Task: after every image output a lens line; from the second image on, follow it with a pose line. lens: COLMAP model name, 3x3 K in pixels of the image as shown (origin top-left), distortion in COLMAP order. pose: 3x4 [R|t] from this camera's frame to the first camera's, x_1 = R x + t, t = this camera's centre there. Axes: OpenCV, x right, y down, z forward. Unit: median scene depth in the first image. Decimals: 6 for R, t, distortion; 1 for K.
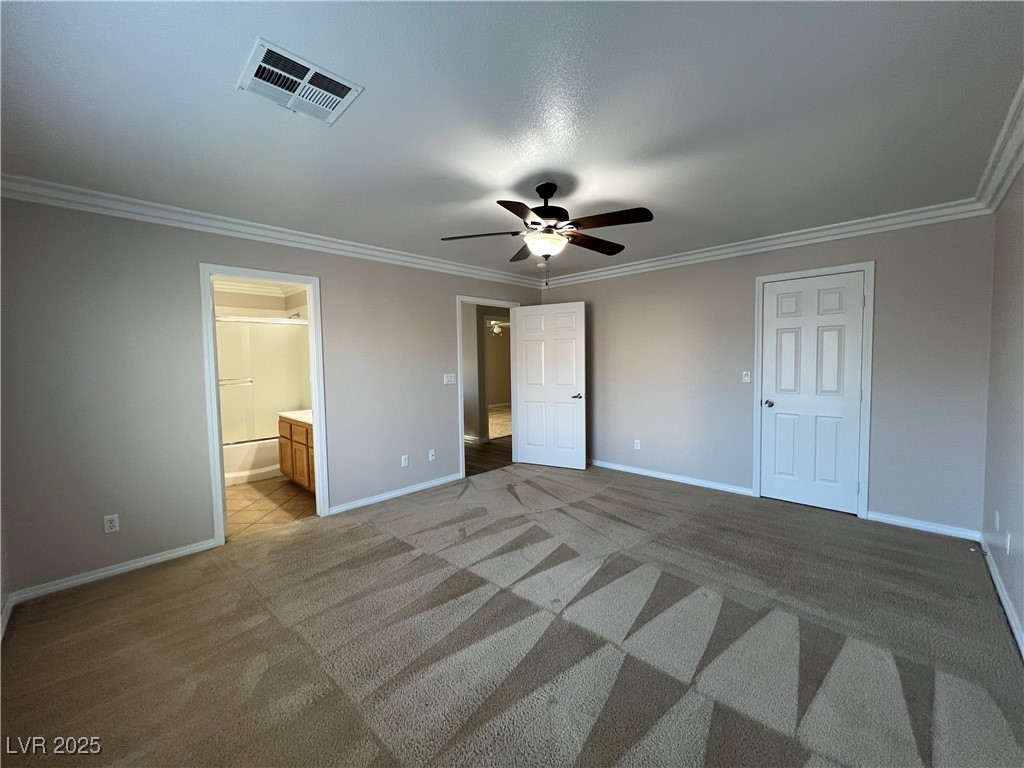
lens RADIAL K [[408.1, 0, 508.3], [0, 408.1, 381.9], [0, 0, 1]] dist [-0.001310, 0.000370]
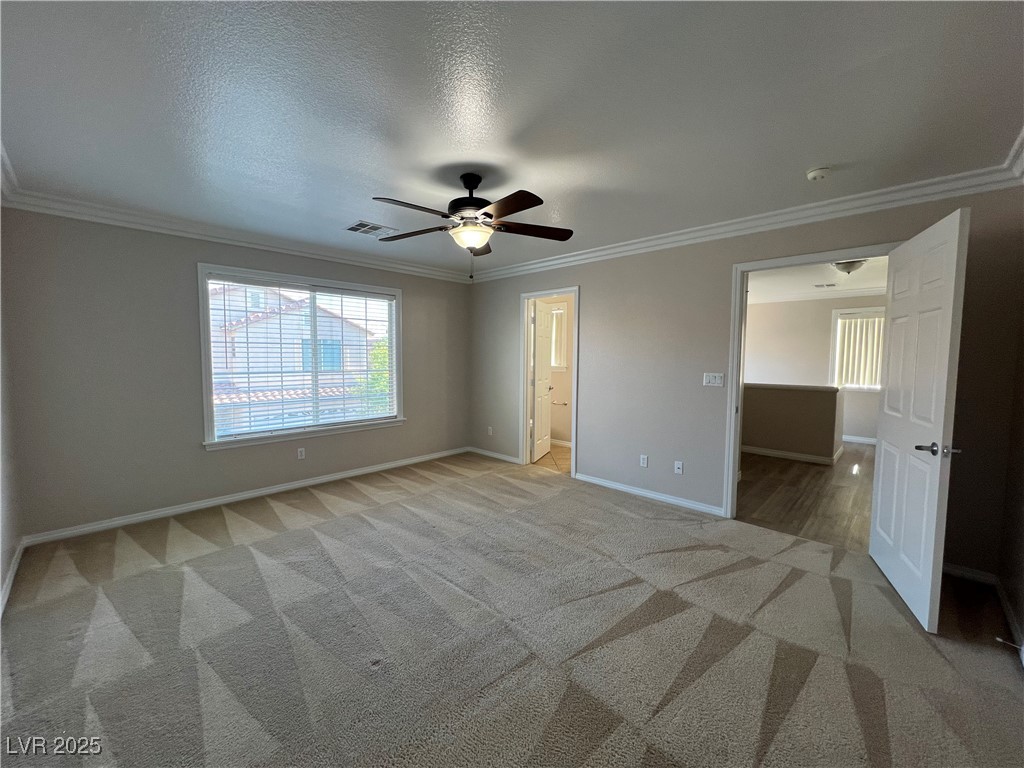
lens RADIAL K [[408.1, 0, 508.3], [0, 408.1, 381.9], [0, 0, 1]] dist [-0.001310, 0.000370]
pose [[0.006338, 0.082121, -0.996602, 0.667281], [-0.060151, 0.994849, 0.081594, -0.045633], [0.998169, 0.059429, 0.011245, 0.667834]]
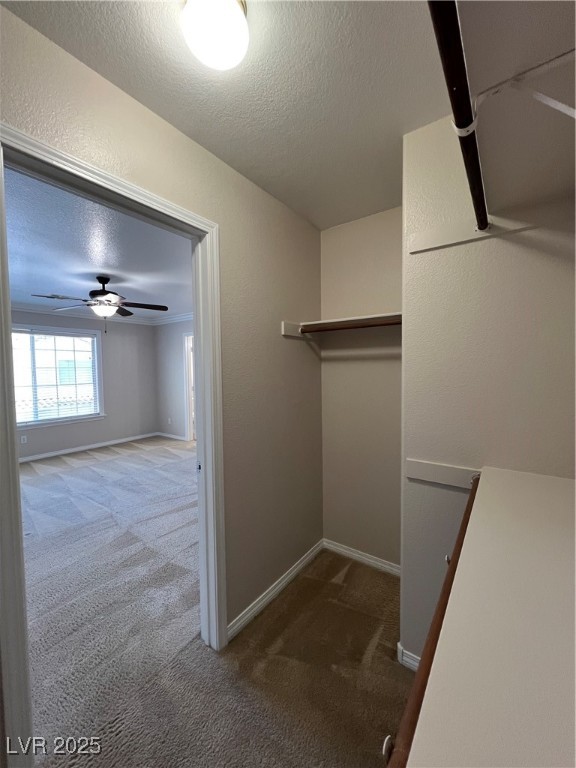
lens RADIAL K [[308.5, 0, 288.0], [0, 308.5, 379.7], [0, 0, 1]] dist [0.001370, 0.000073]
pose [[0.148210, 0.053788, -0.987492, 0.955559], [-0.041790, 0.997969, 0.048087, -0.079564], [0.988073, 0.034140, 0.150157, 0.975598]]
